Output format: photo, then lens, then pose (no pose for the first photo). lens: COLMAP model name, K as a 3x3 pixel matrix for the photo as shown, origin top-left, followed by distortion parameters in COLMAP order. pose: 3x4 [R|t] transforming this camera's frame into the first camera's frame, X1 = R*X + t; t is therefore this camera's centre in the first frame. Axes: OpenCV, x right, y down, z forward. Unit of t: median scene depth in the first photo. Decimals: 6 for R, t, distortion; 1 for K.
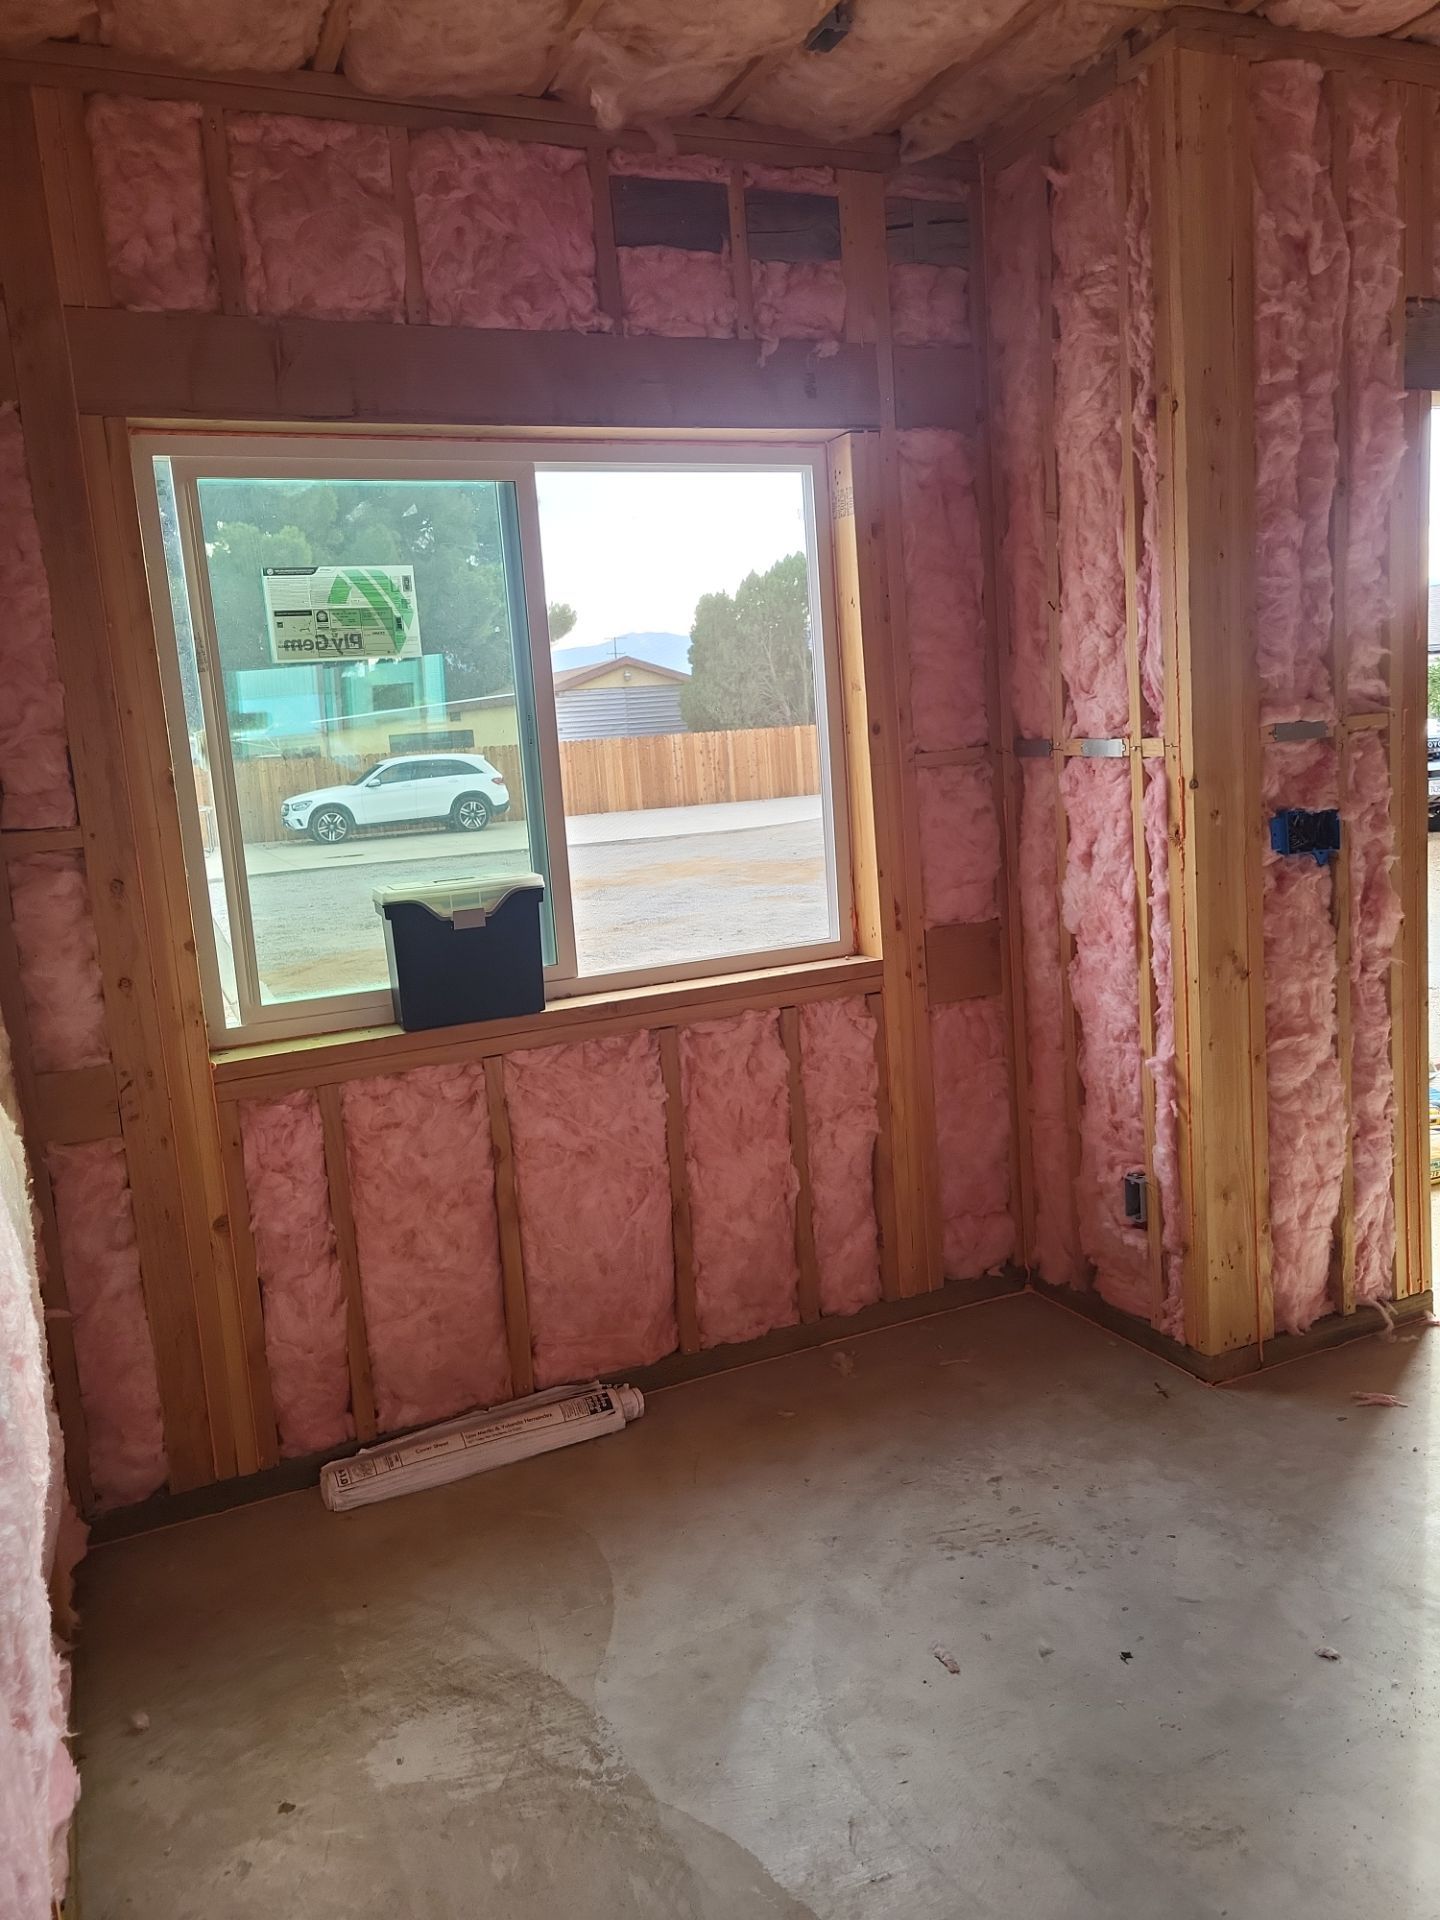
lens RADIAL K [[1455.3, 0, 744.5], [0, 1455.3, 923.8], [0, 0, 1]] dist [0.057128, -0.042749]
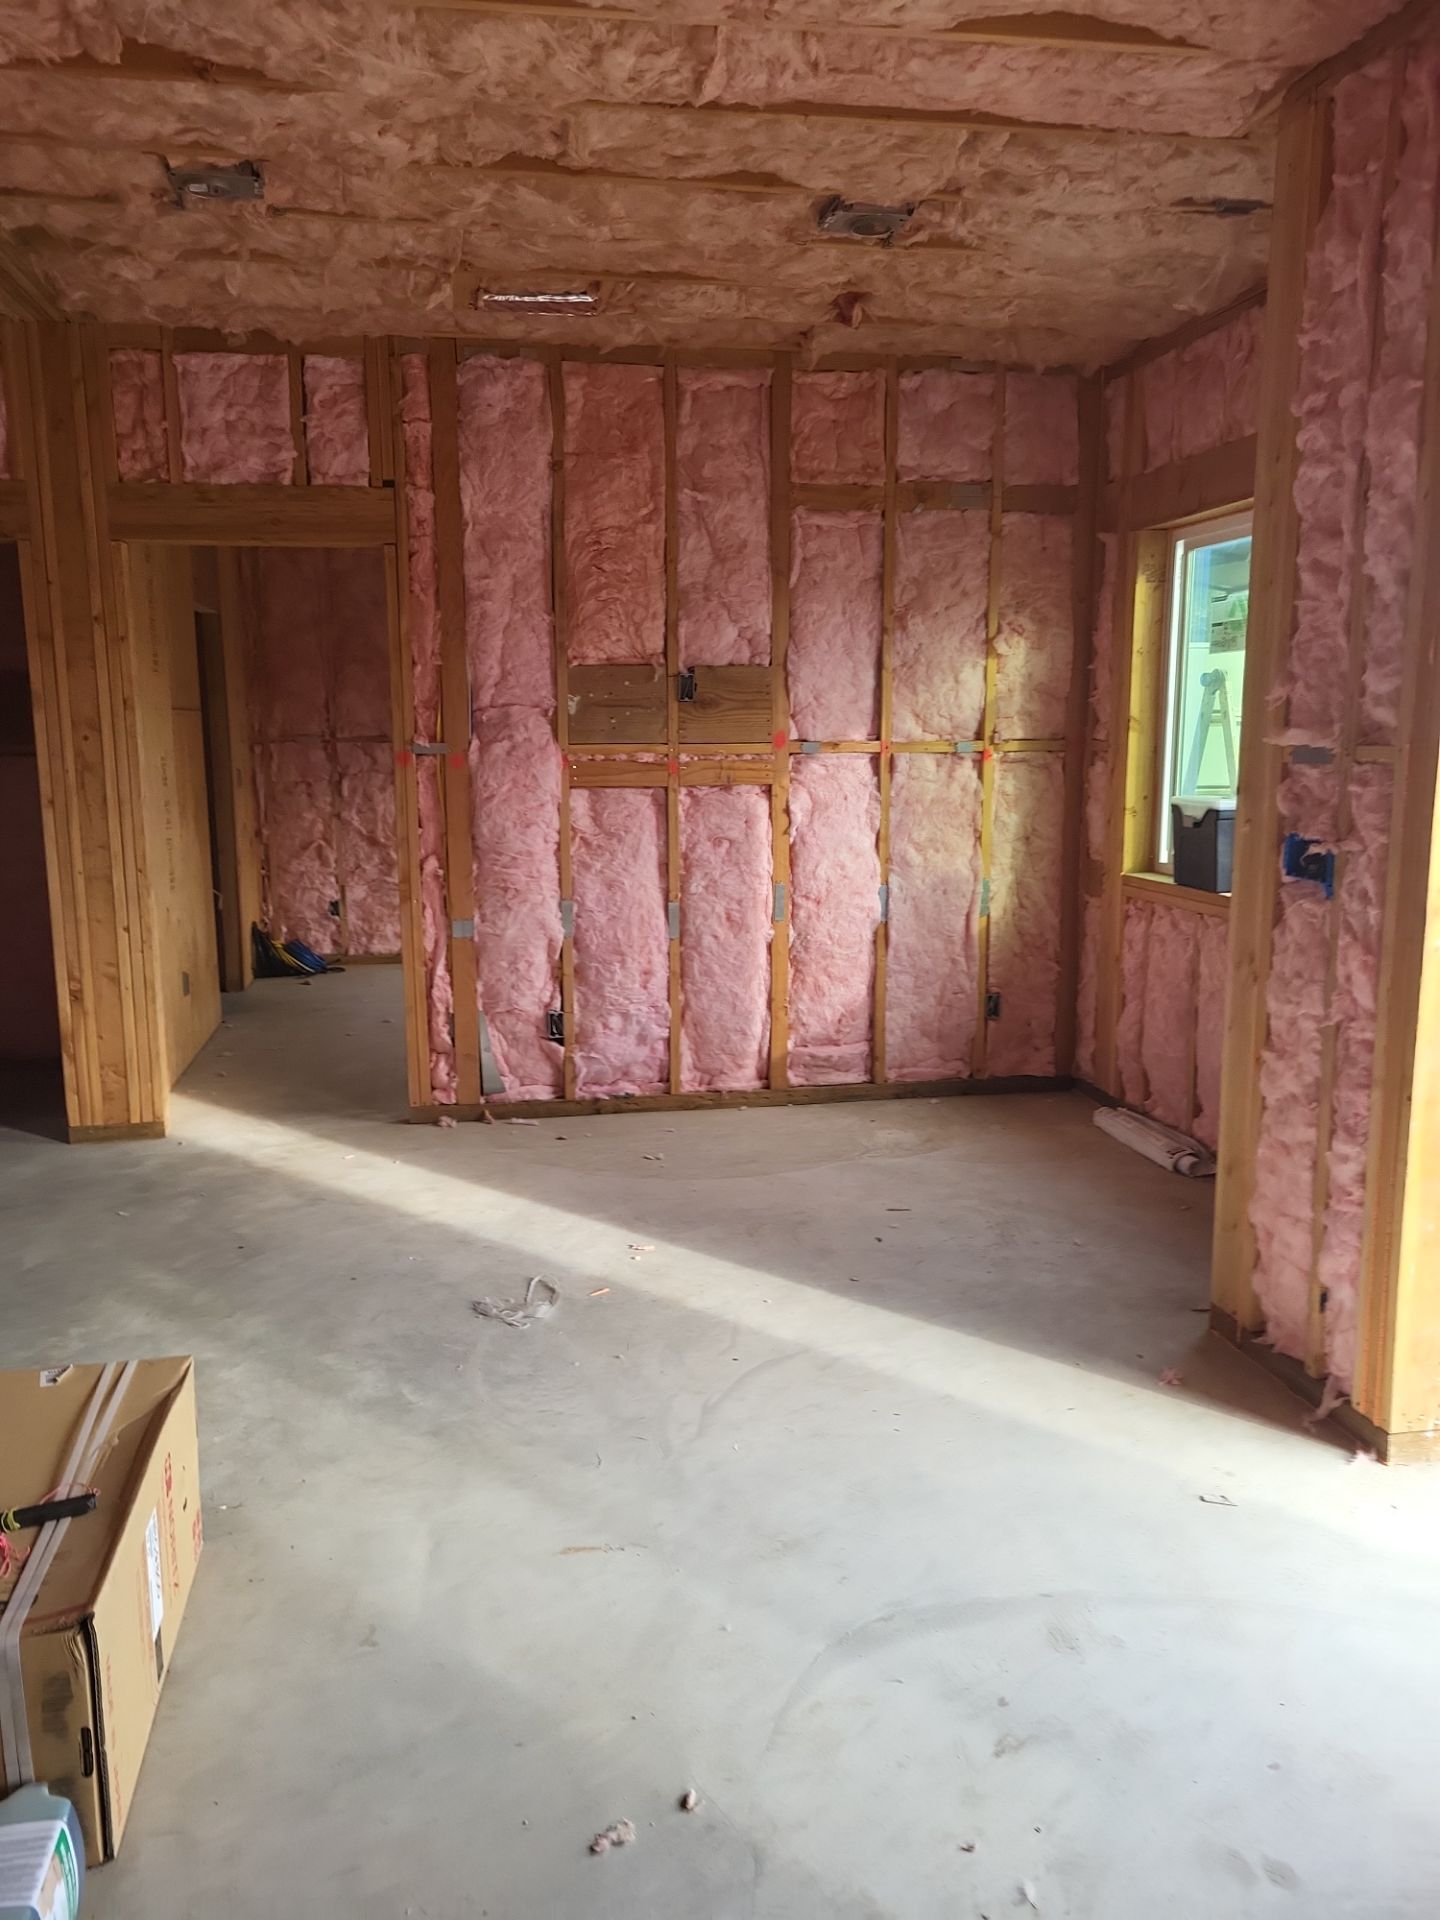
lens RADIAL K [[1455.3, 0, 722.3], [0, 1455.3, 958.0], [0, 0, 1]] dist [0.057128, -0.042749]
pose [[-0.244536, 0.224837, -0.943213, 0.467566], [-0.120932, 0.958078, 0.259733, -0.067878], [0.962070, 0.177578, -0.207094, 0.273949]]
